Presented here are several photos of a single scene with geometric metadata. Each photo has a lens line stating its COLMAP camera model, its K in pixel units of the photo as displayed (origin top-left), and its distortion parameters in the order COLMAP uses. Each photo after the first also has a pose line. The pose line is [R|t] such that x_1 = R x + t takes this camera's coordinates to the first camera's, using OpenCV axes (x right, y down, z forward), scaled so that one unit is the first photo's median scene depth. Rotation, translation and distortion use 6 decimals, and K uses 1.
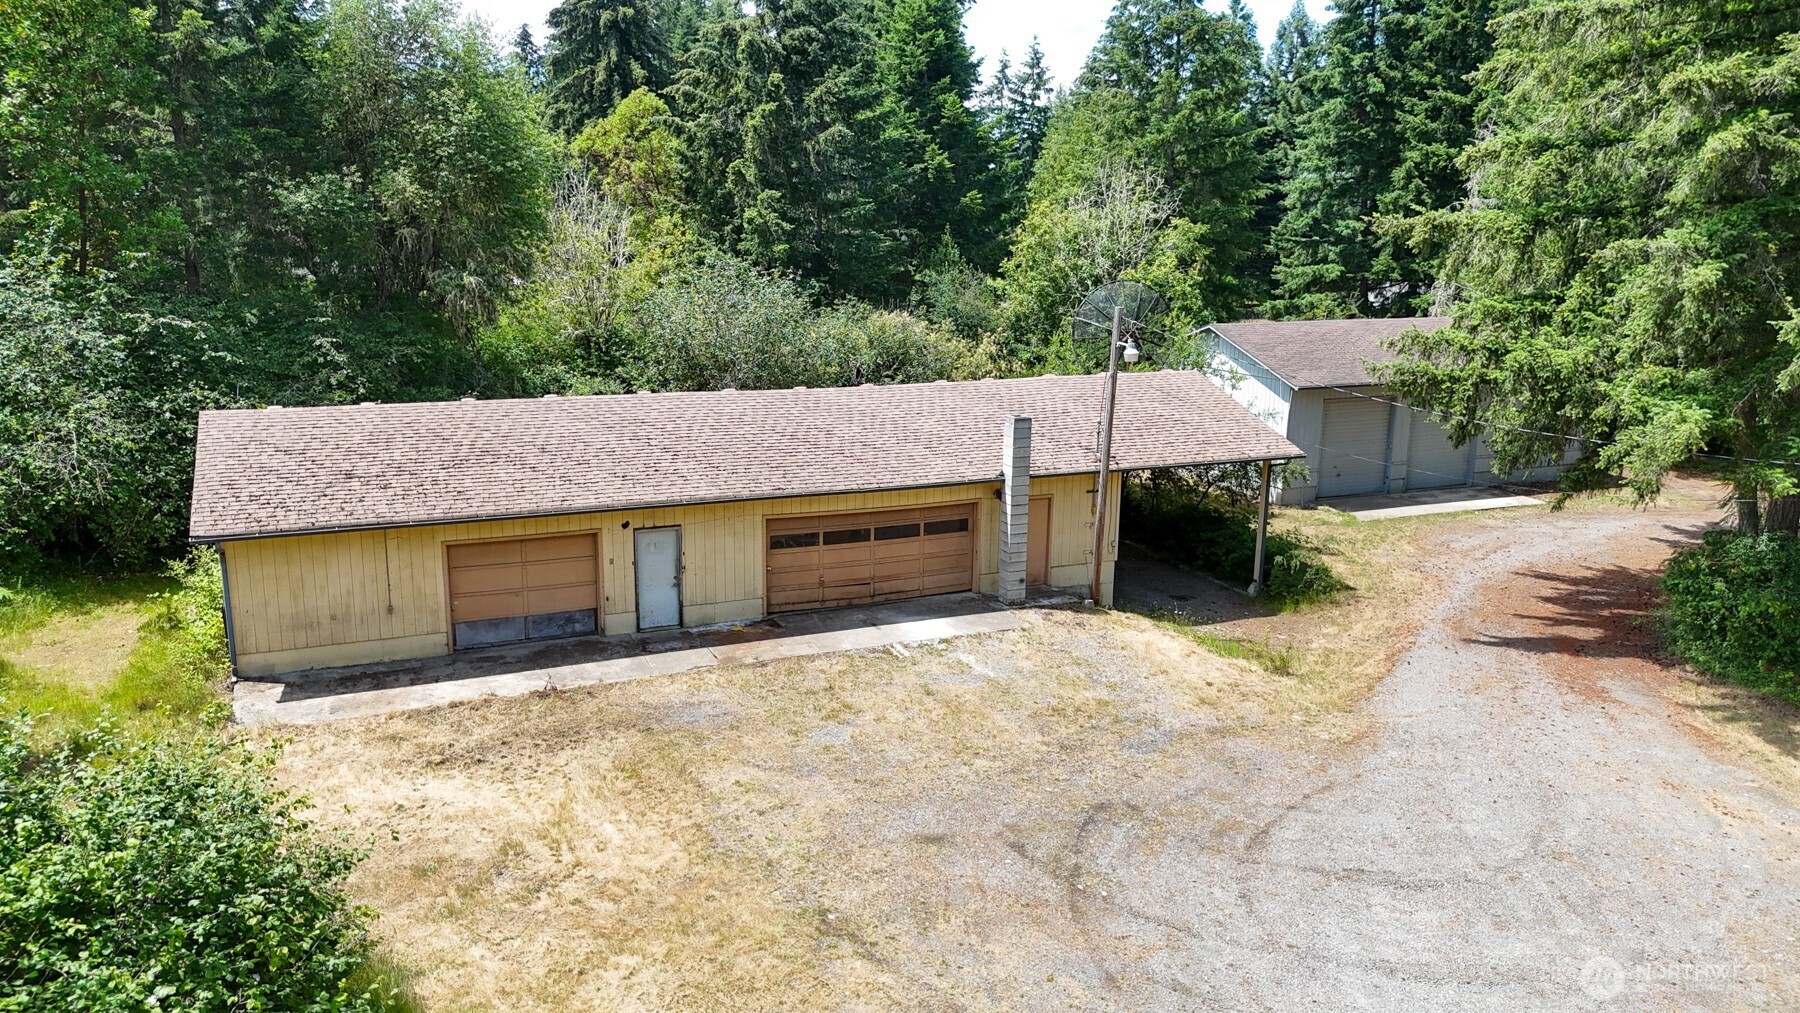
lens RADIAL K [[1270.5, 0, 900.0], [0, 1270.5, 506.5], [0, 0, 1]] dist [0.002259, 0.001129]
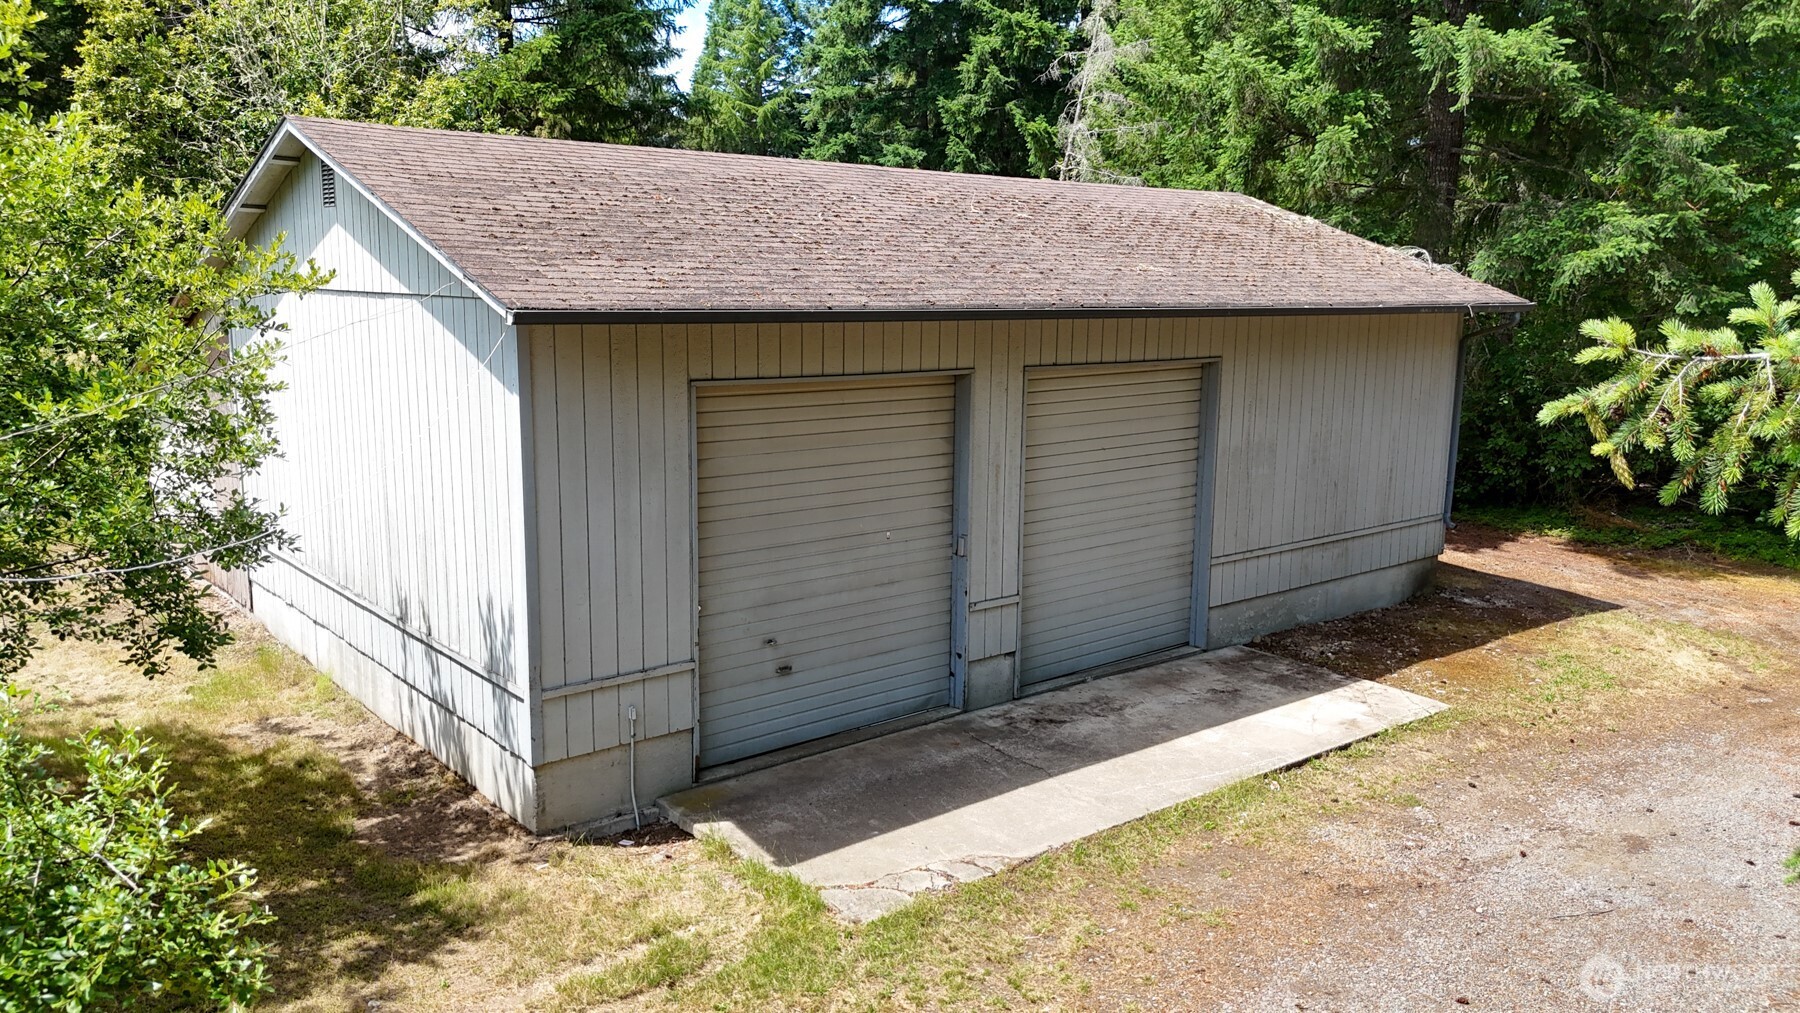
lens RADIAL K [[1270.5, 0, 900.0], [0, 1270.5, 506.5], [0, 0, 1]] dist [0.002259, 0.001129]
pose [[0.955666, -0.049184, 0.290315, 0.286956], [0.061969, 0.997464, -0.035006, -0.046756], [-0.287857, 0.051445, 0.956291, 0.722053]]
